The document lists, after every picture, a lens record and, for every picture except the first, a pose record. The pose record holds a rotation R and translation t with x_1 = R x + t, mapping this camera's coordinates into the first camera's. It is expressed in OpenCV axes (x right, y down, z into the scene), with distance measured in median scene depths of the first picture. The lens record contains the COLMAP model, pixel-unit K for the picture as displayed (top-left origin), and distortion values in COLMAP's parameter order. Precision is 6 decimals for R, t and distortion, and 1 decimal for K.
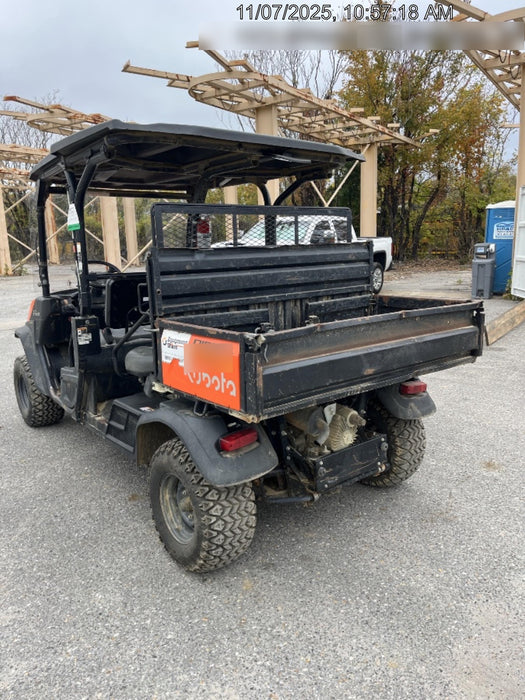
lens RADIAL K [[537.9, 0, 265.0], [0, 537.9, 349.4], [0, 0, 1]] dist [0.017046, -0.003175]
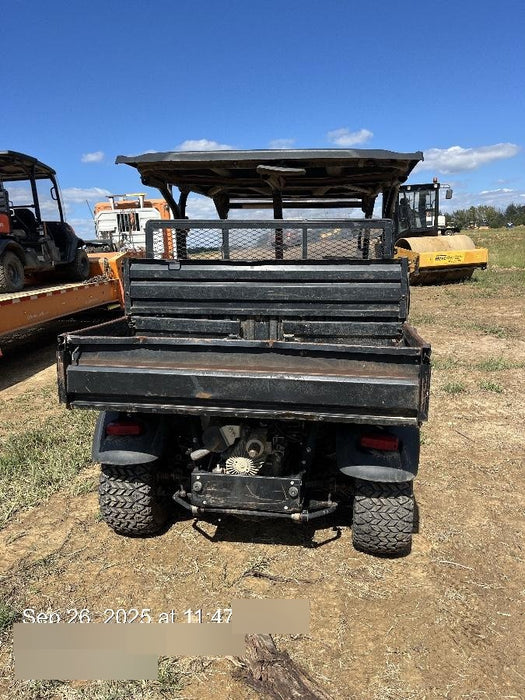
lens RADIAL K [[537.9, 0, 264.5], [0, 537.9, 351.1], [0, 0, 1]] dist [0.017046, -0.003175]
pose [[0.673913, 0.163473, -0.720499, 0.771061], [-0.159932, 0.984369, 0.073752, -0.101711], [0.721293, 0.065528, 0.689523, 0.334135]]
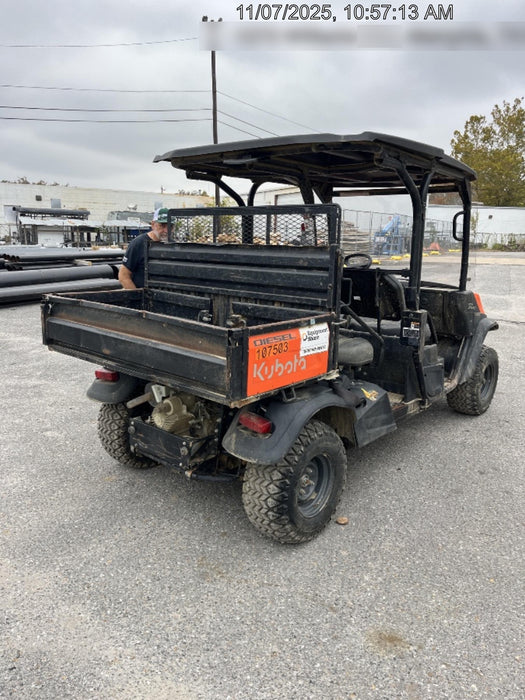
lens RADIAL K [[537.9, 0, 261.6], [0, 537.9, 349.7], [0, 0, 1]] dist [0.017046, -0.003175]
pose [[0.162663, 0.232896, -0.958802, 1.122571], [-0.212411, 0.957224, 0.196477, -0.216822], [0.963547, 0.171701, 0.205174, 0.882864]]
